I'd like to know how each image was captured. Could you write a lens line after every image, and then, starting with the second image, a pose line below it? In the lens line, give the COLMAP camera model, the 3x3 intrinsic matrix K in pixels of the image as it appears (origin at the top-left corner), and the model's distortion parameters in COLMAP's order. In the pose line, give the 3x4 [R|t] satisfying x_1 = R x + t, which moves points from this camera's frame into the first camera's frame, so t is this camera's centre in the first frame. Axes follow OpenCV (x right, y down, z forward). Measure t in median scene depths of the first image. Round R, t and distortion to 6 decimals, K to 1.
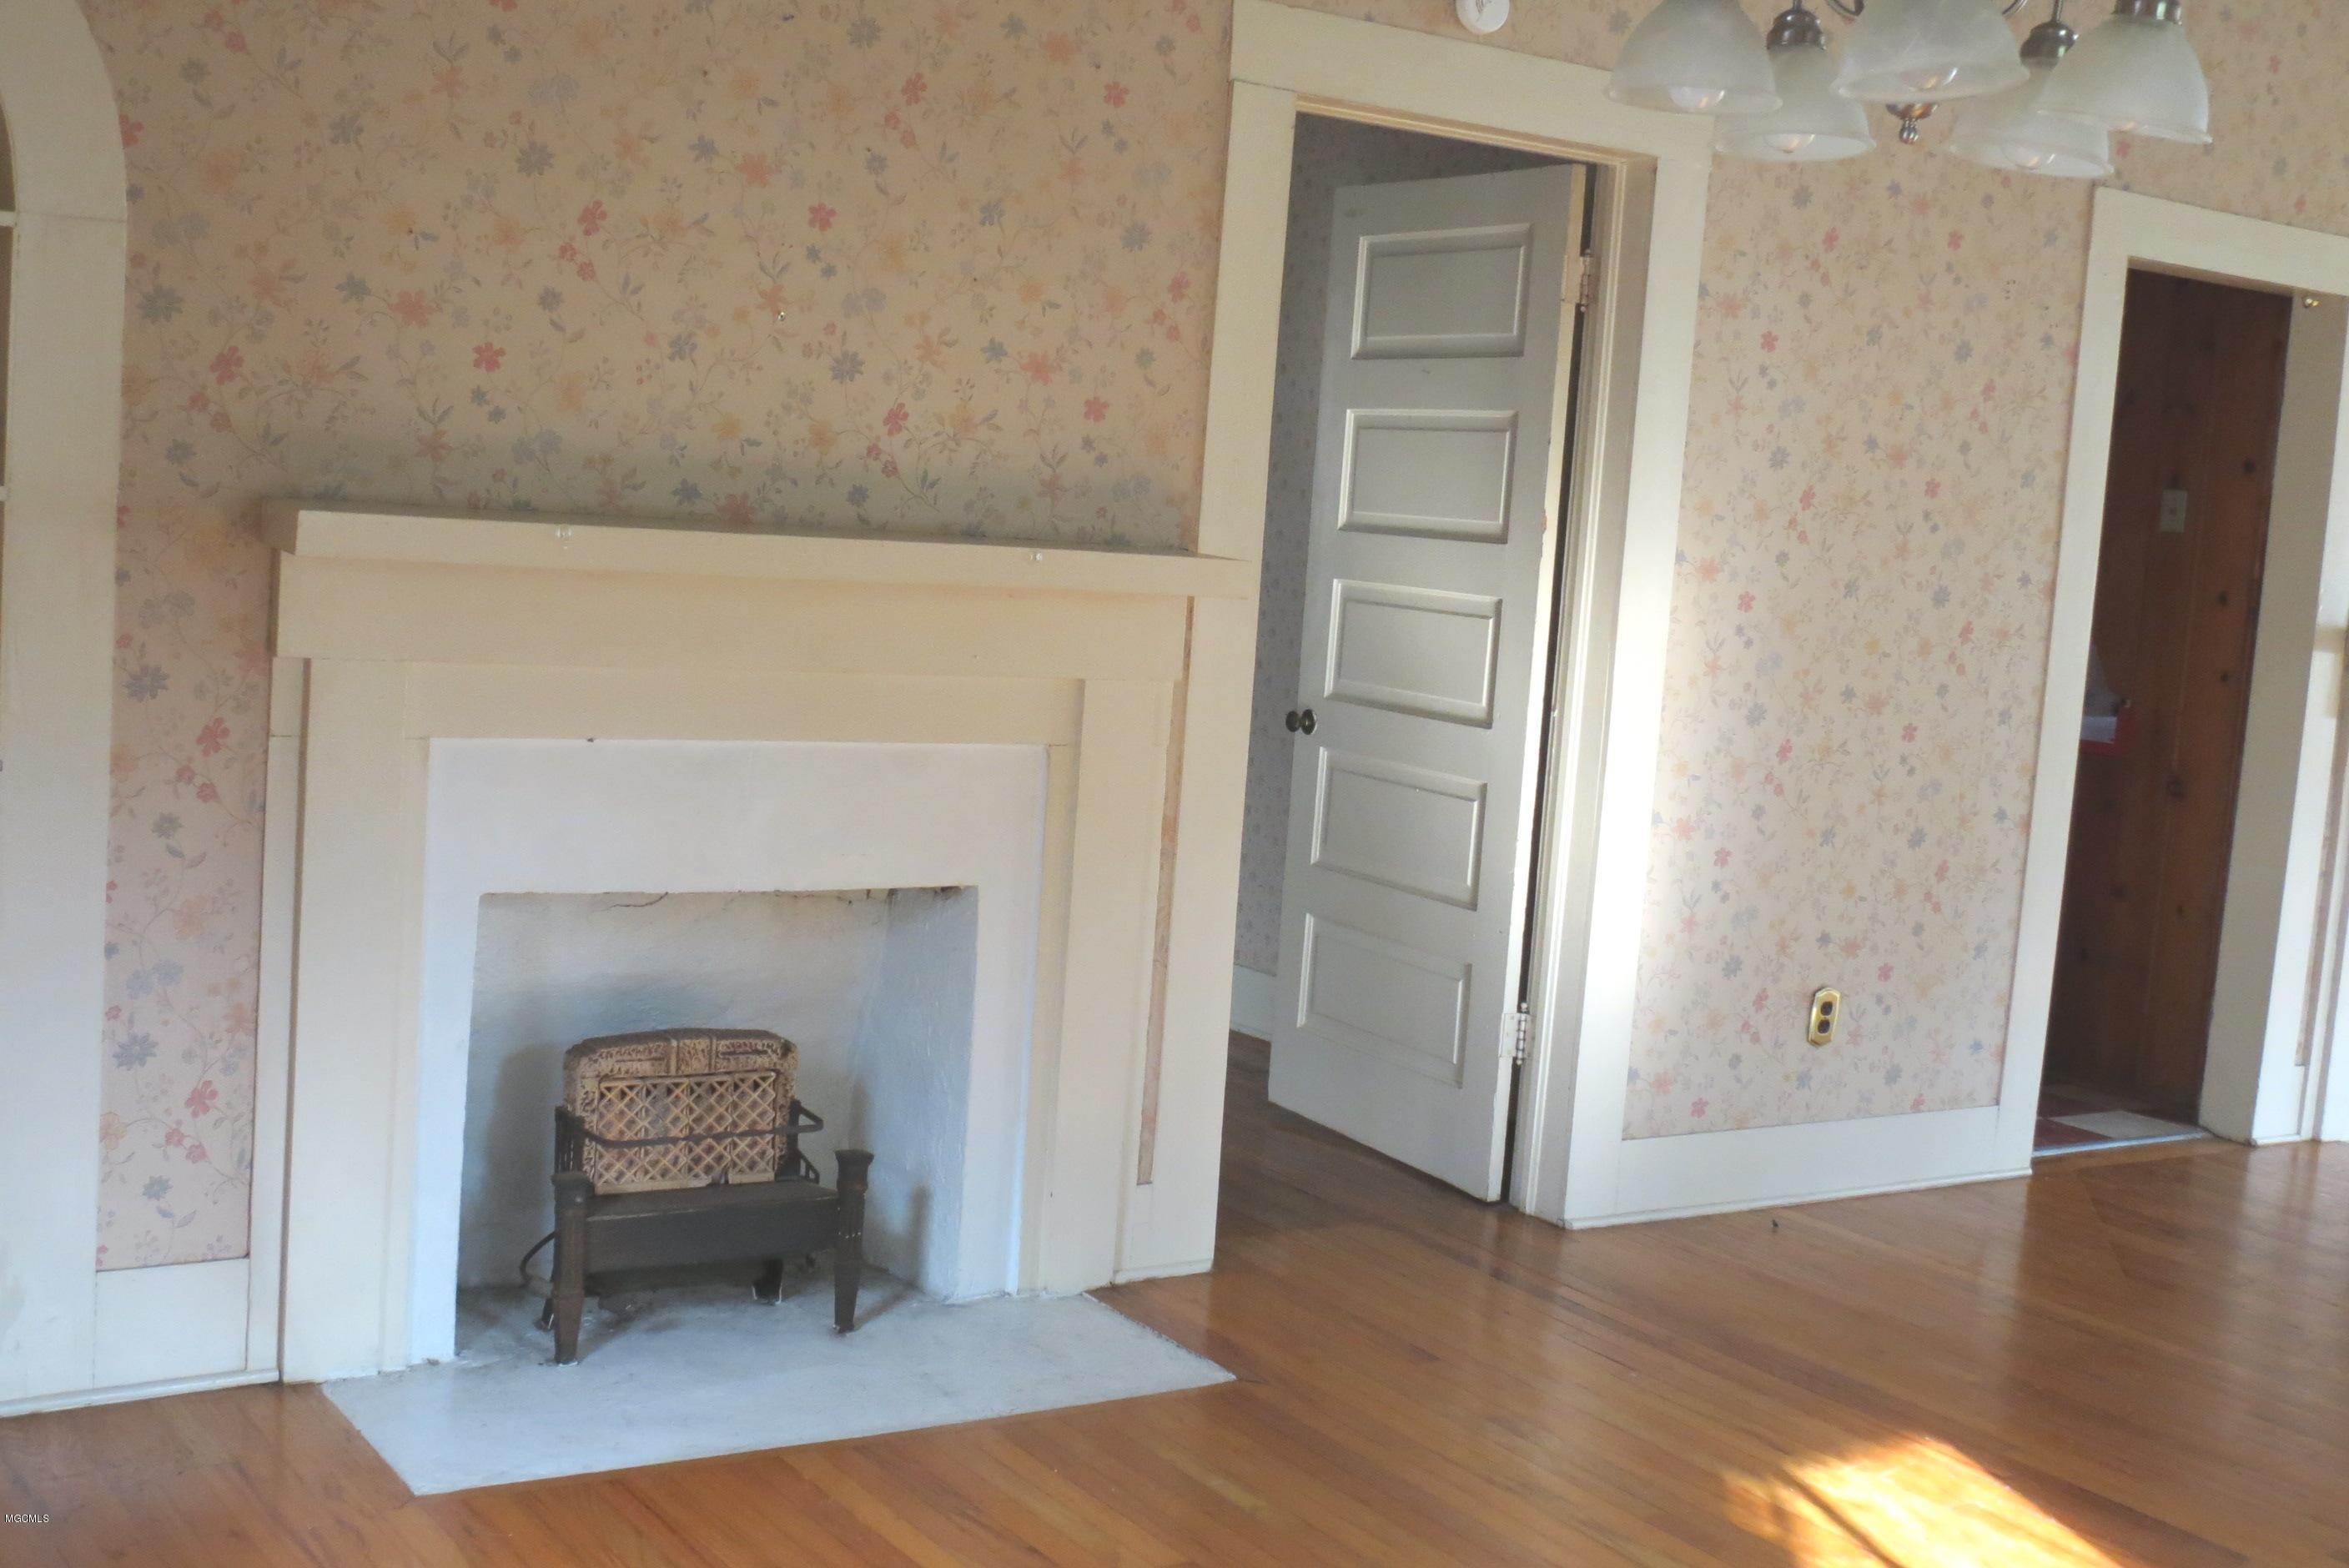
lens RADIAL K [[2717.0, 0, 1096.4], [0, 2717.0, 817.8], [0, 0, 1]] dist [-0.051241, 0.000000]
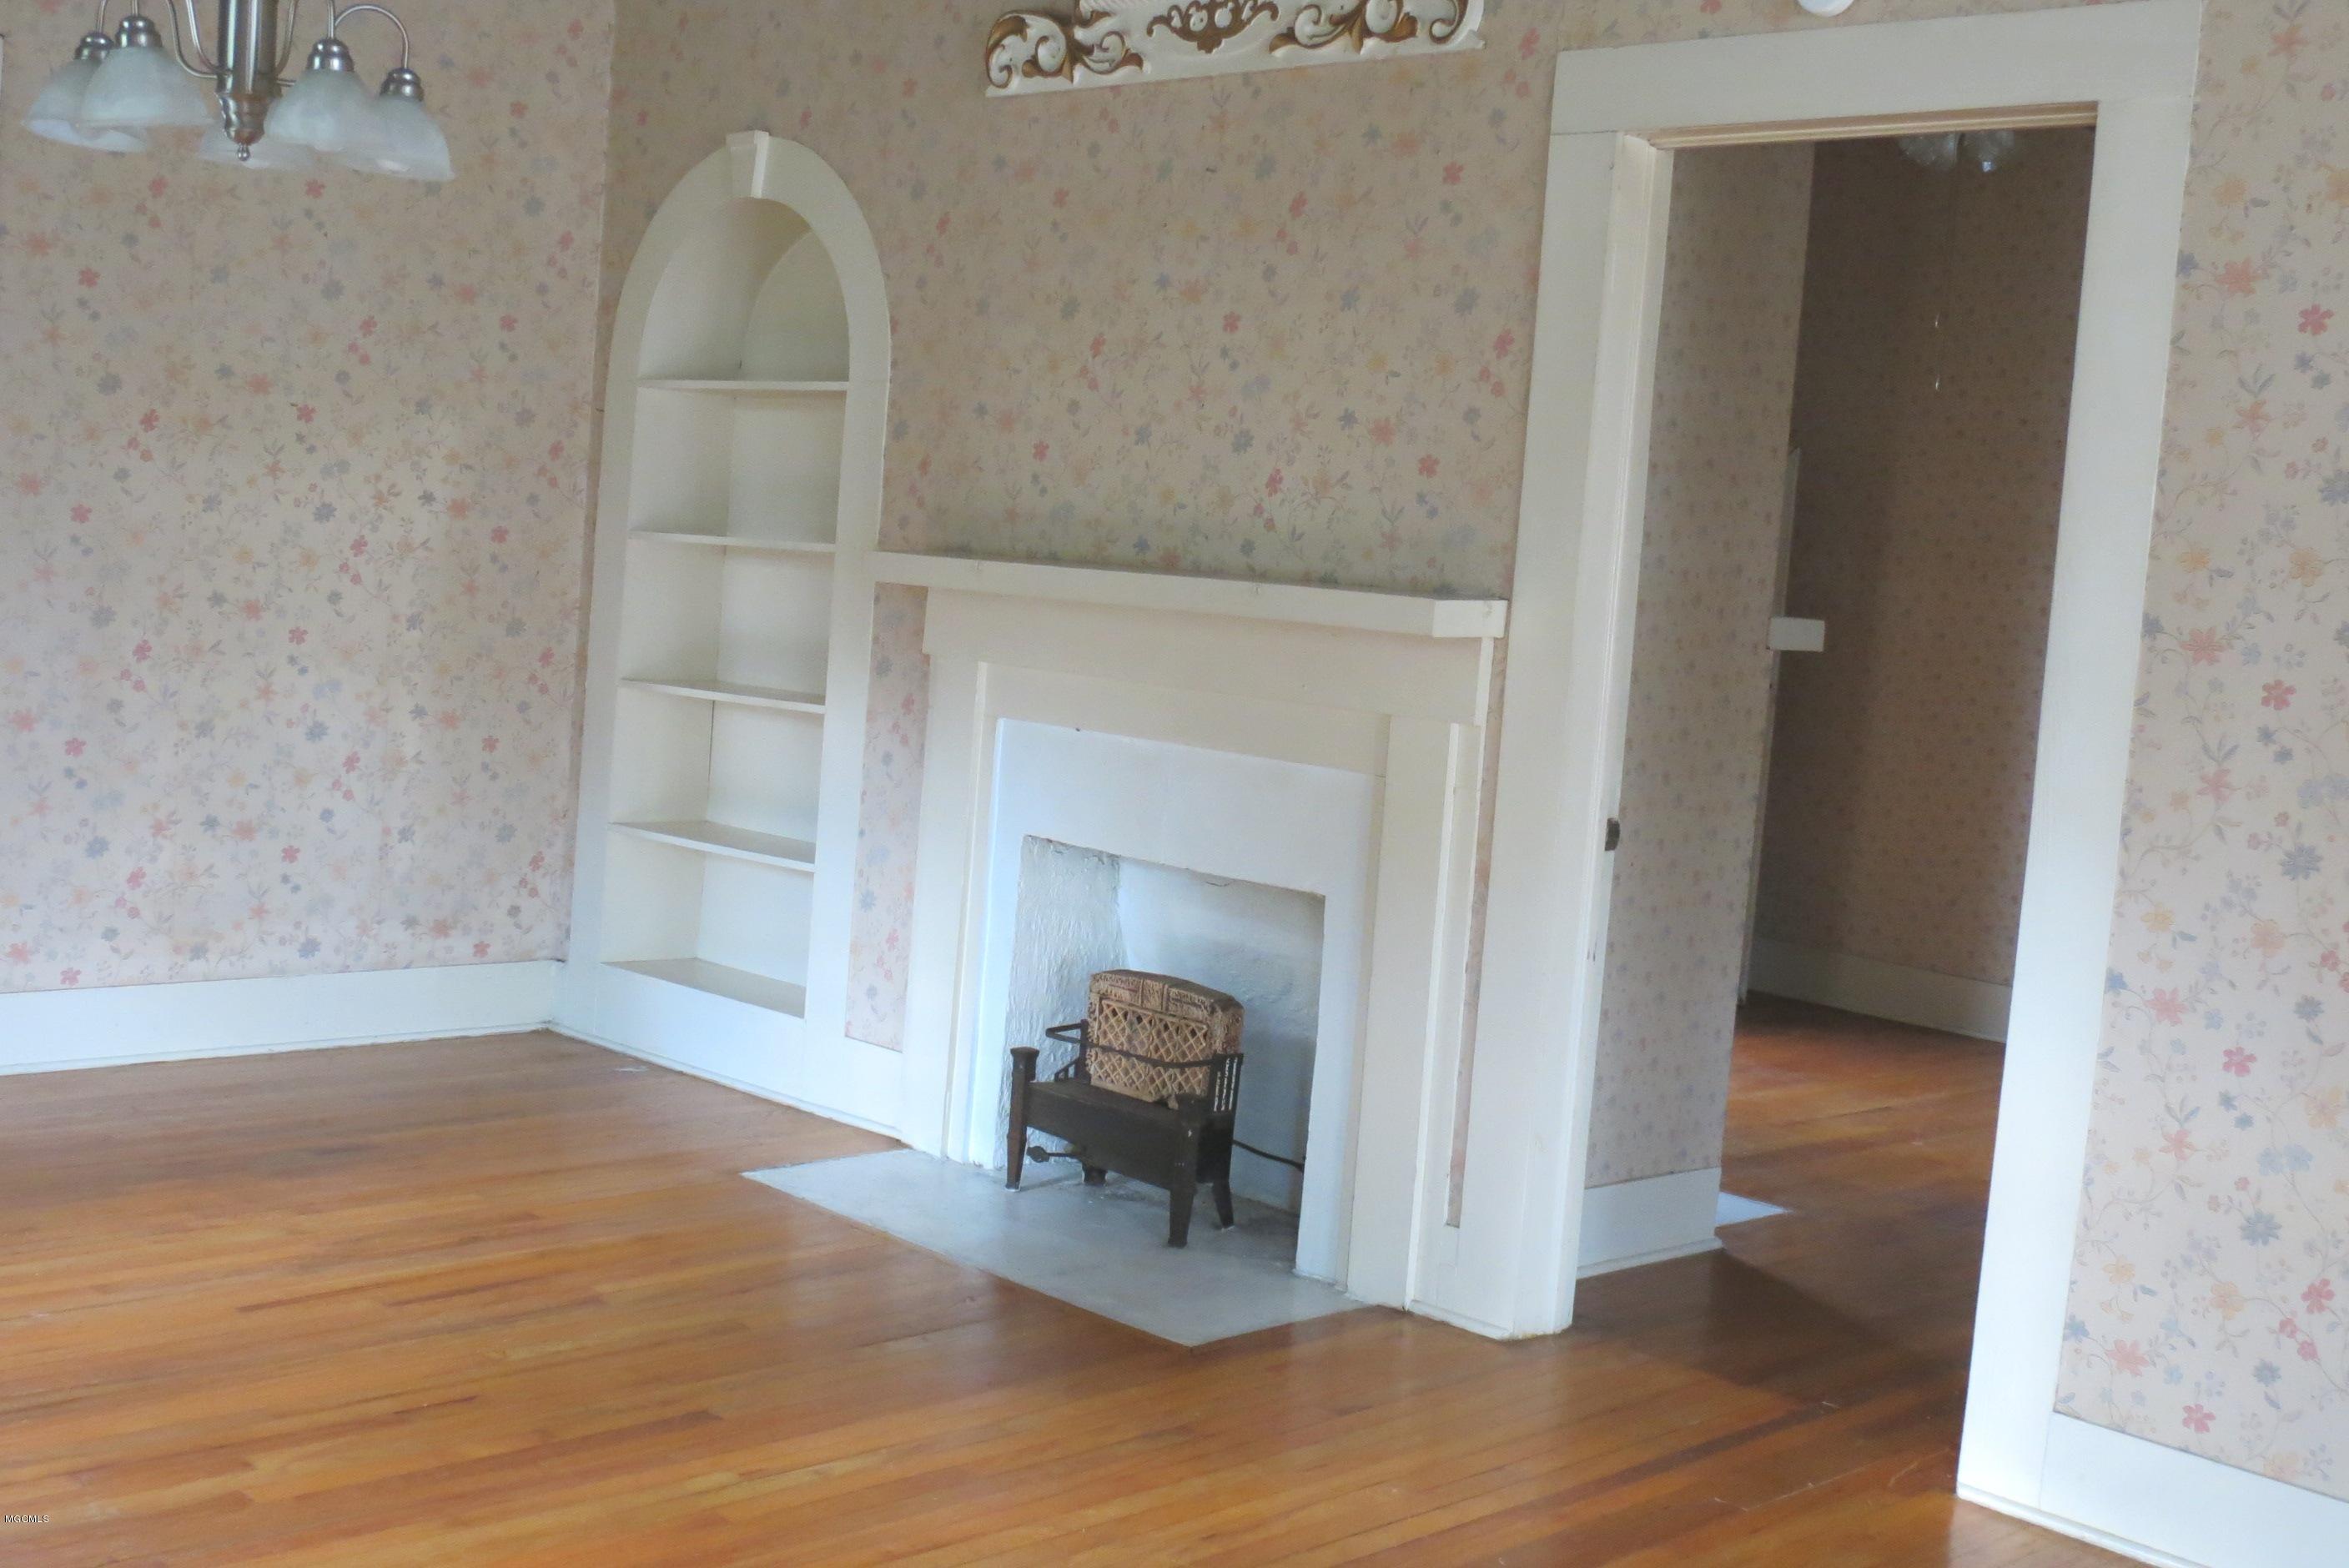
lens RADIAL K [[2717.0, 0, 1164.4], [0, 2717.0, 792.1], [0, 0, 1]] dist [-0.051241, 0.000000]
pose [[0.191155, 0.038888, -0.980789, 1.077947], [-0.171505, 0.985167, 0.005635, -0.012510], [0.966460, 0.167133, 0.194989, 0.741685]]
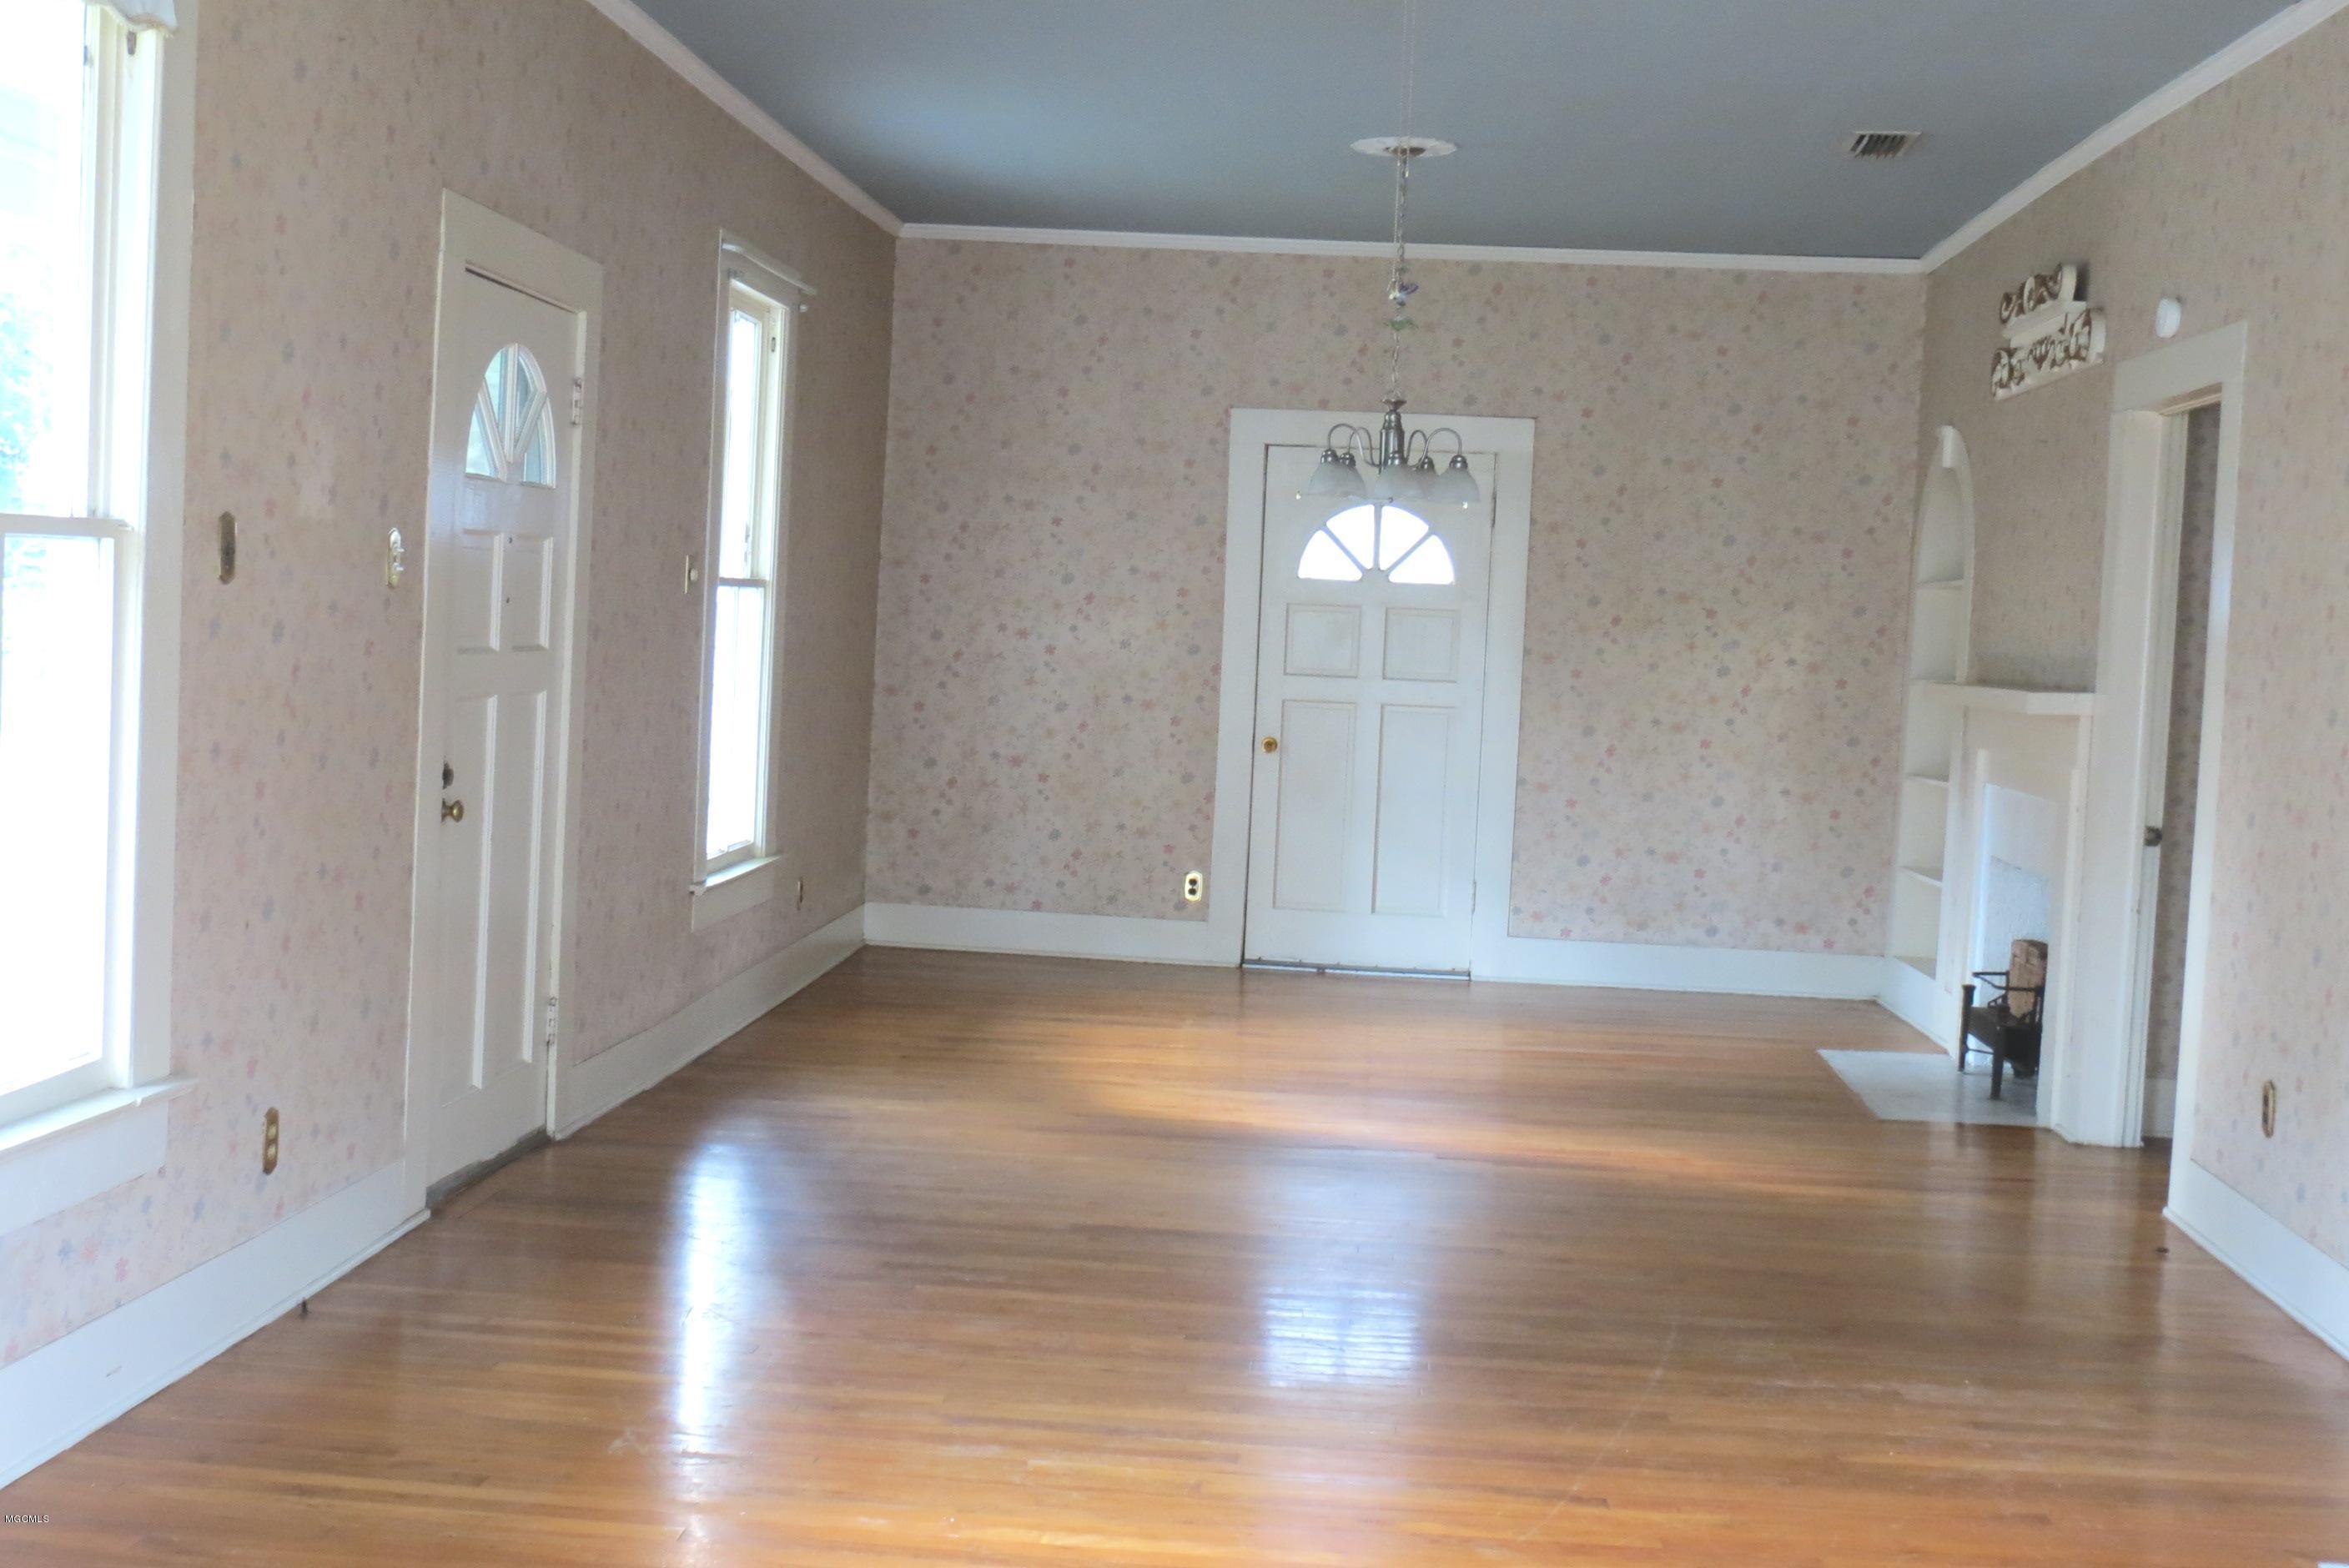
lens RADIAL K [[2717.0, 0, 1175.1], [0, 2717.0, 782.6], [0, 0, 1]] dist [-0.051241, 0.000000]
pose [[-0.607684, -0.045987, -0.792847, 1.823703], [-0.174070, 0.981759, 0.076473, -0.078725], [0.774868, 0.184483, -0.604604, 1.700152]]
